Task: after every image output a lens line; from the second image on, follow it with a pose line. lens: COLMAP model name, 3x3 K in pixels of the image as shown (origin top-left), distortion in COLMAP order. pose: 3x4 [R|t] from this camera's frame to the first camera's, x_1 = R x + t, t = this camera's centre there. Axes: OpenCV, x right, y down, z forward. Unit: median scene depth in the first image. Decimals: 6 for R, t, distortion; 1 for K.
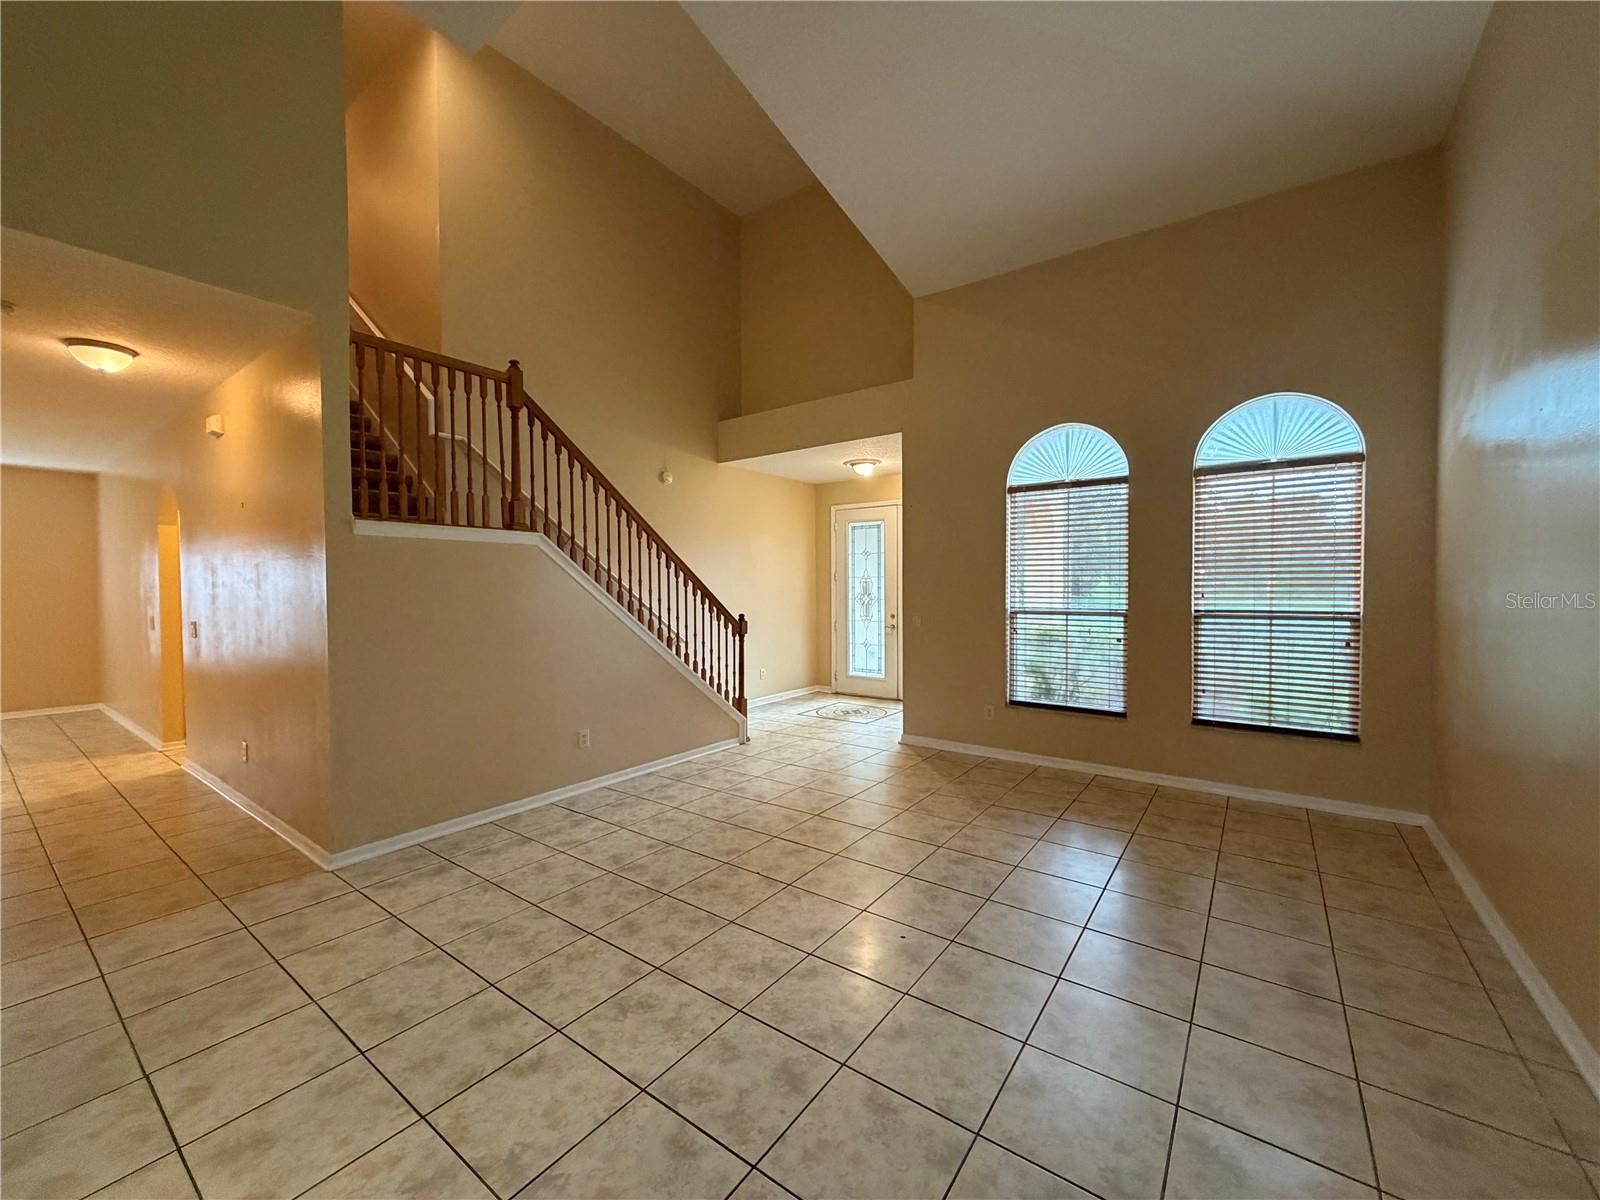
lens RADIAL K [[635.0, 0, 800.0], [0, 635.0, 600.0], [0, 0, 1]] dist [0.000806, 0.000059]
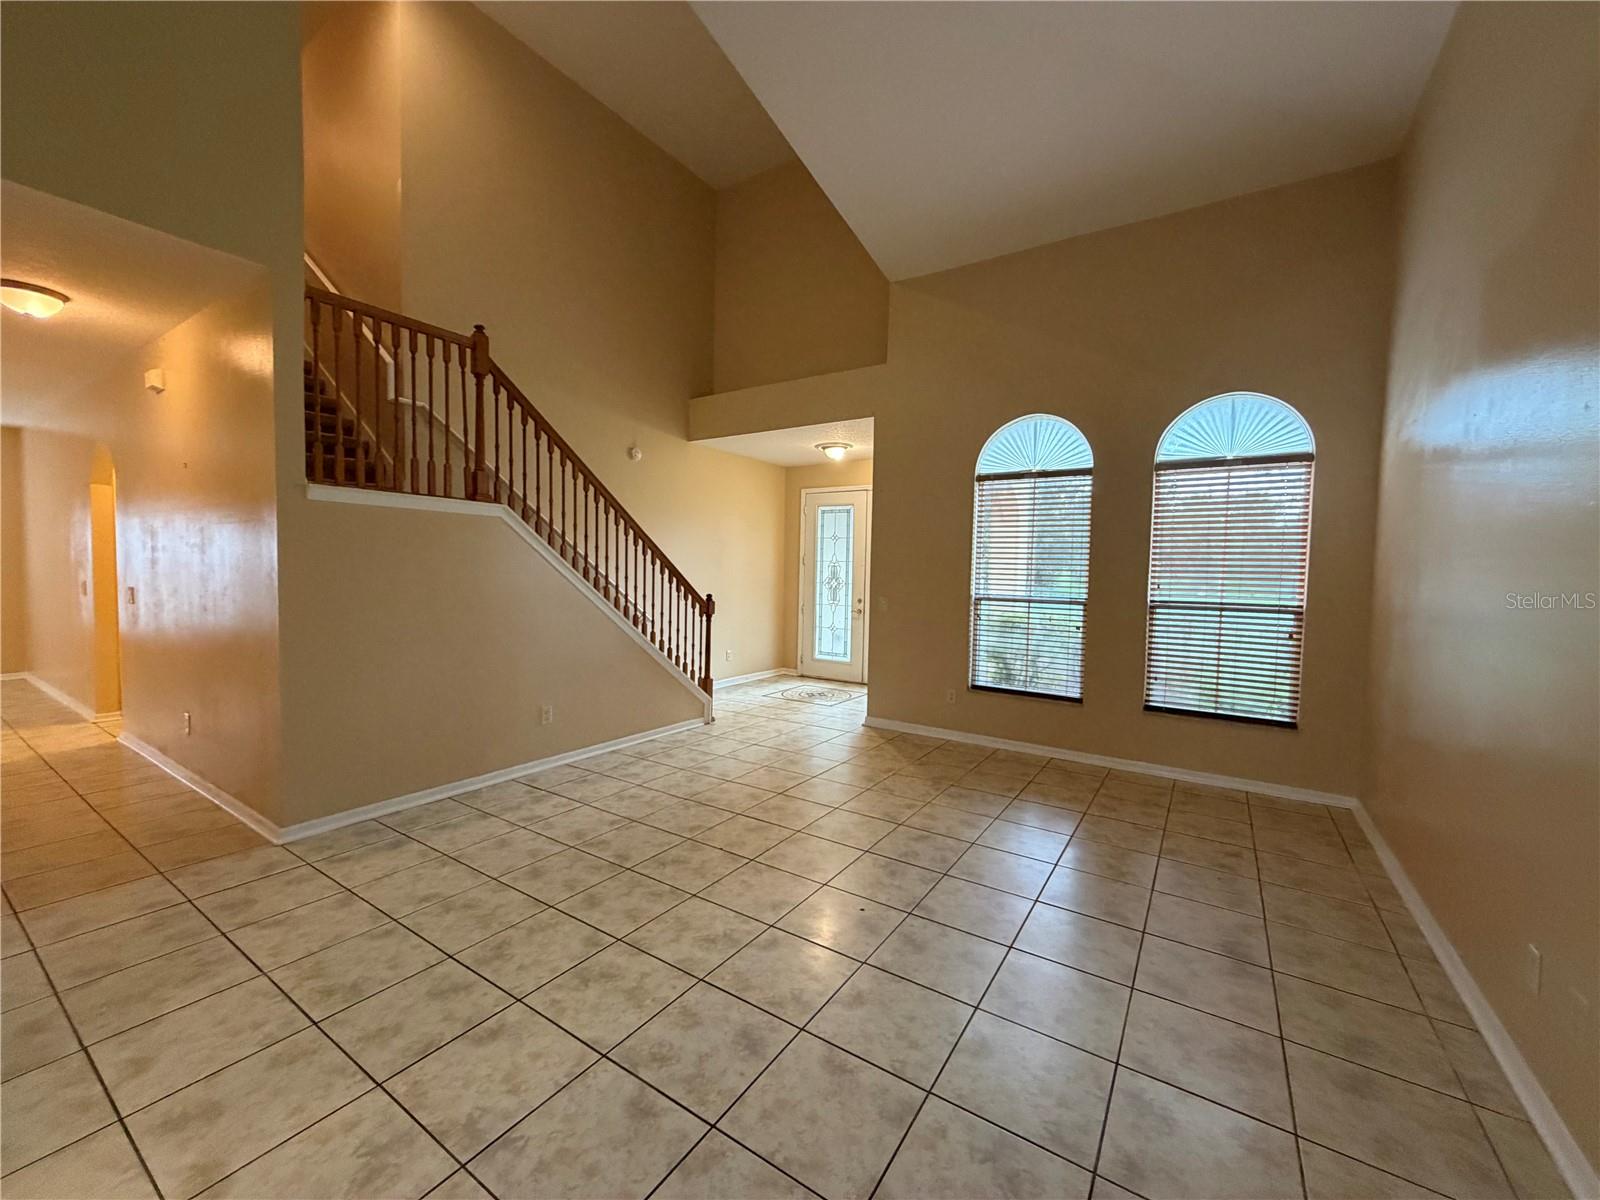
lens RADIAL K [[635.0, 0, 800.0], [0, 635.0, 600.0], [0, 0, 1]] dist [0.000806, 0.000059]
pose [[0.998342, 0.024289, 0.052187, -0.002714], [-0.025529, 0.999404, 0.023238, 0.007090], [-0.051592, -0.024532, 0.998367, -0.003820]]
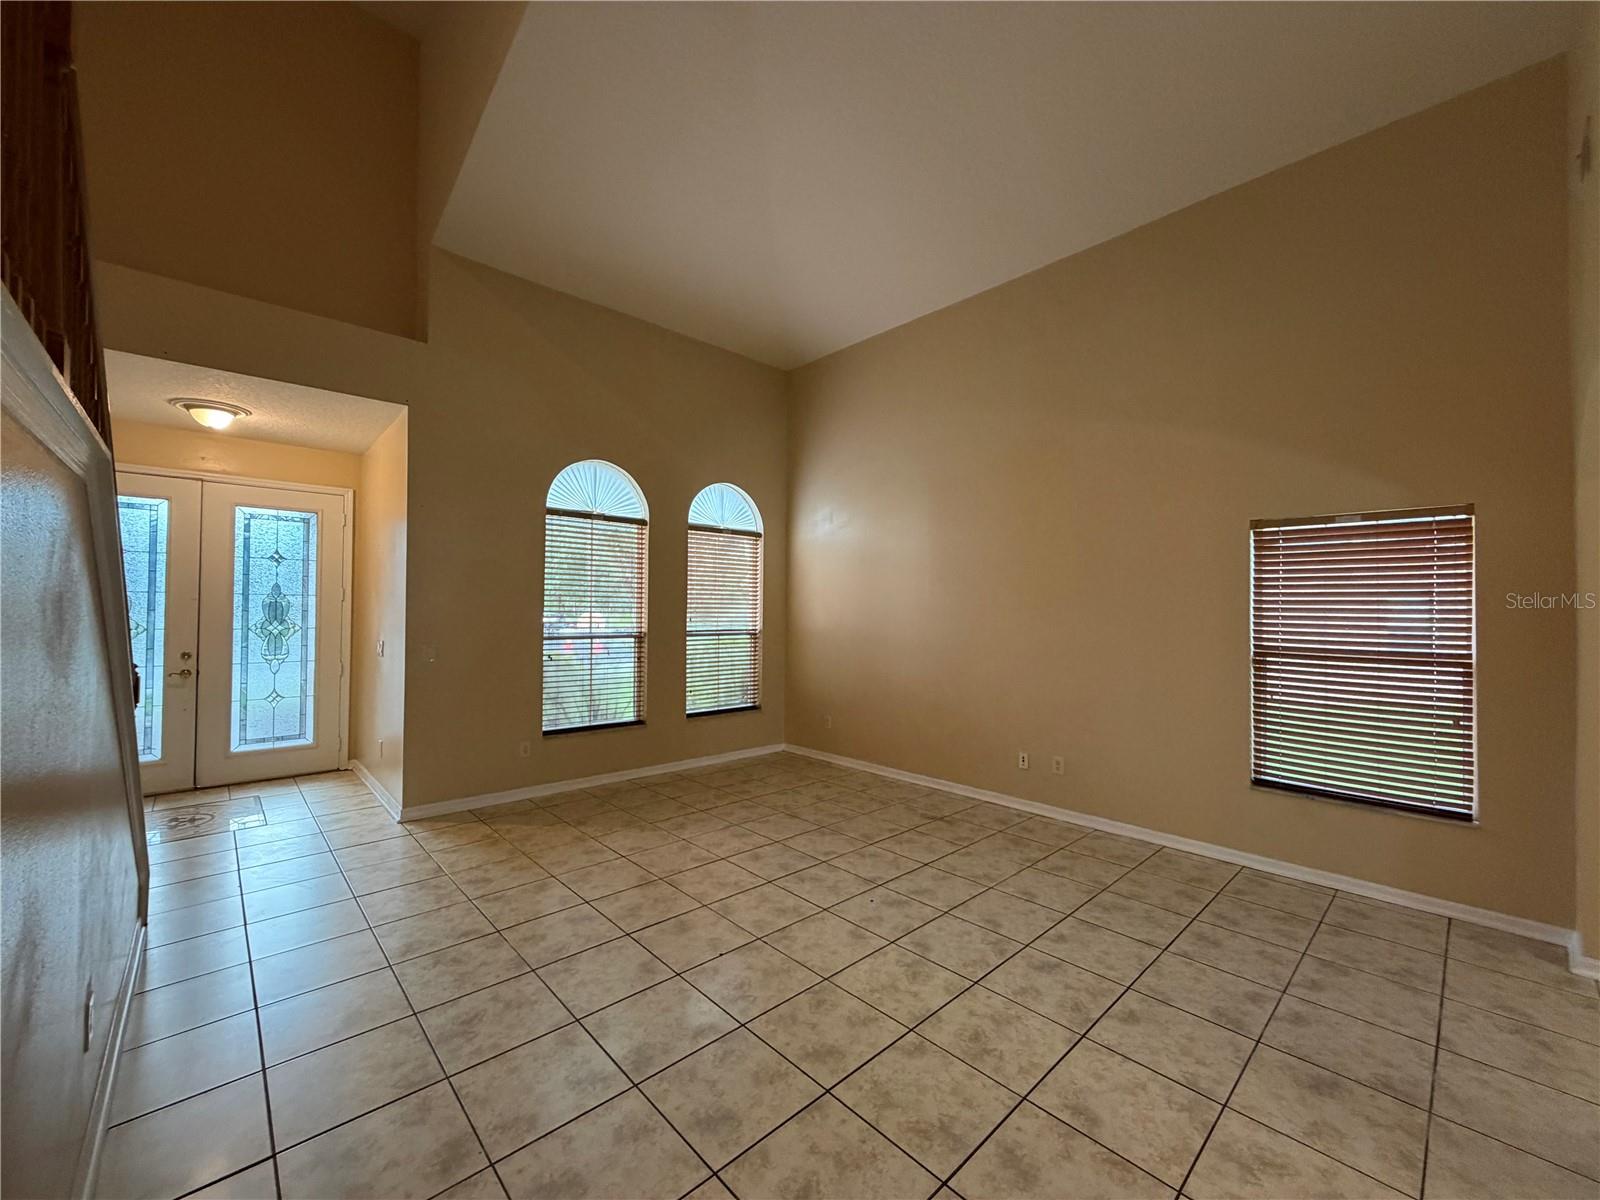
lens RADIAL K [[635.0, 0, 800.0], [0, 635.0, 600.0], [0, 0, 1]] dist [0.000806, 0.000059]
pose [[0.185869, 0.024743, 0.982263, -0.750751], [0.011383, 0.999562, -0.027333, -0.010525], [-0.982509, 0.016262, 0.185506, 0.628646]]
